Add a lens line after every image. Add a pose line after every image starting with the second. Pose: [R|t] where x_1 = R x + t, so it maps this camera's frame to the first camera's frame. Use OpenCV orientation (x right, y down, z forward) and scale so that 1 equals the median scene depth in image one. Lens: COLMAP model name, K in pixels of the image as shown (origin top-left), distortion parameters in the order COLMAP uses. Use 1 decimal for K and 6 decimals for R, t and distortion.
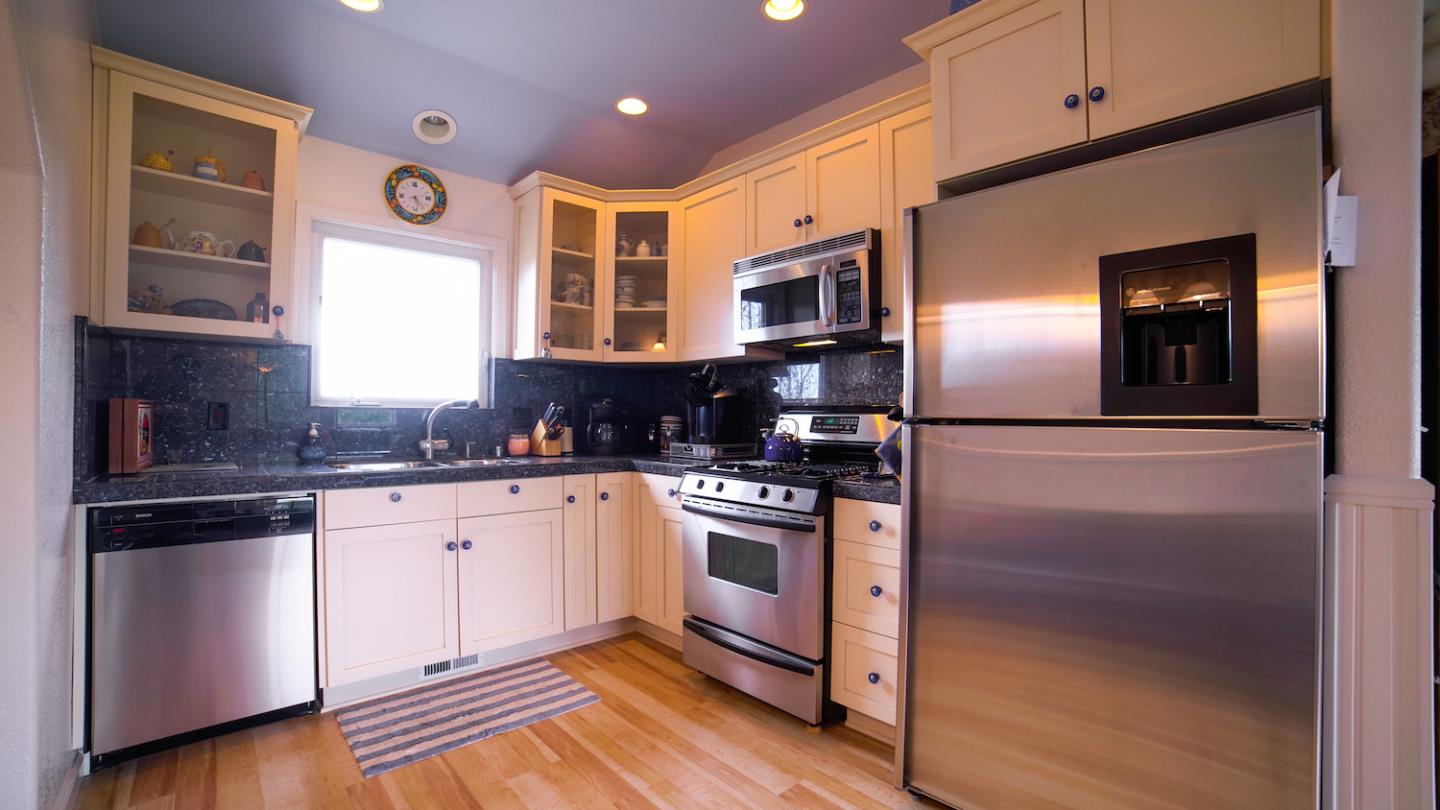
lens RADIAL K [[622.7, 0, 720.0], [0, 622.7, 405.0], [0, 0, 1]] dist [-0.118907, 0.042688]
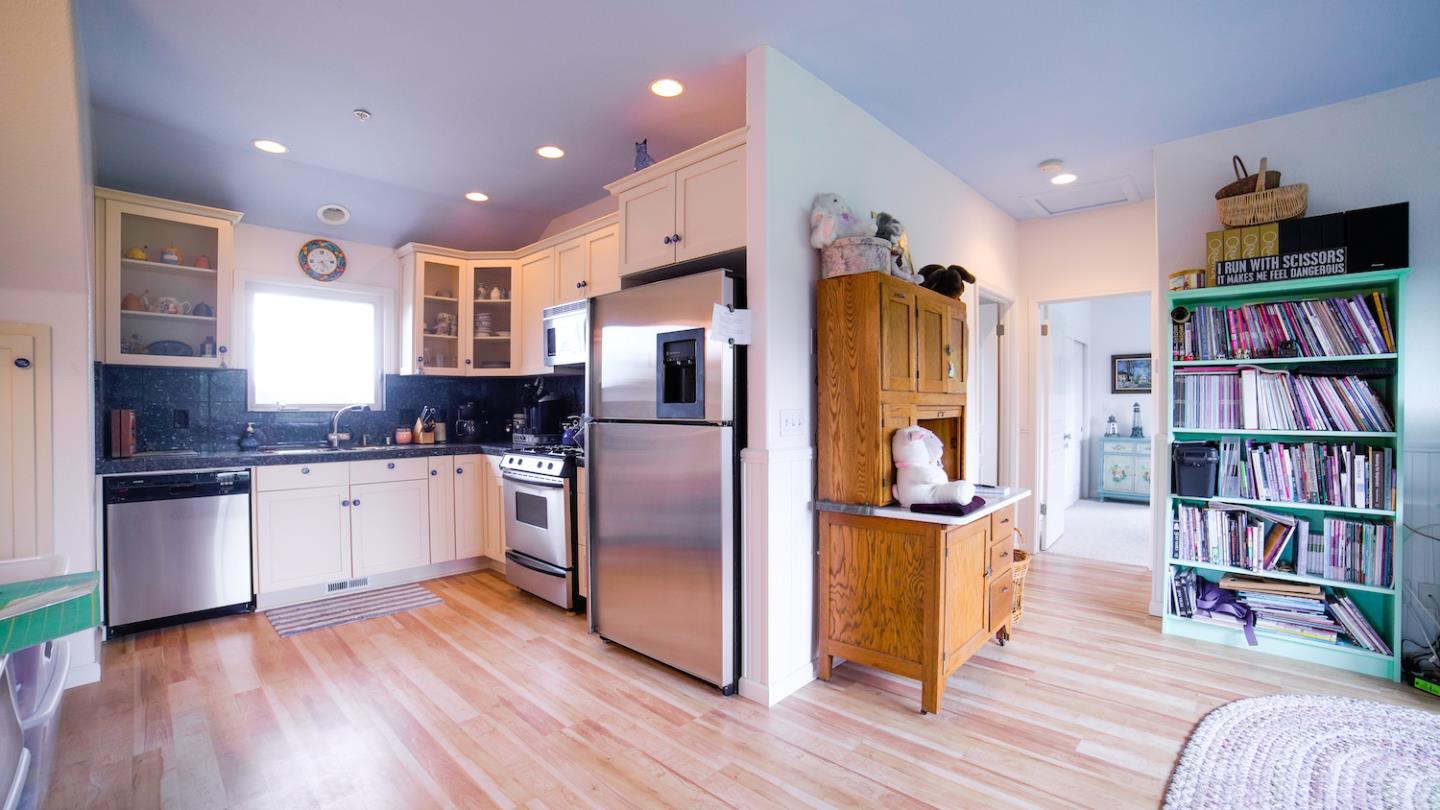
lens RADIAL K [[606.1, 0, 720.0], [0, 606.1, 405.0], [0, 0, 1]] dist [-0.115011, 0.040793]
pose [[0.997022, -0.007461, 0.076756, 0.367336], [0.006348, 0.999871, 0.014737, -0.026948], [-0.076856, -0.014206, 0.996941, -0.495014]]
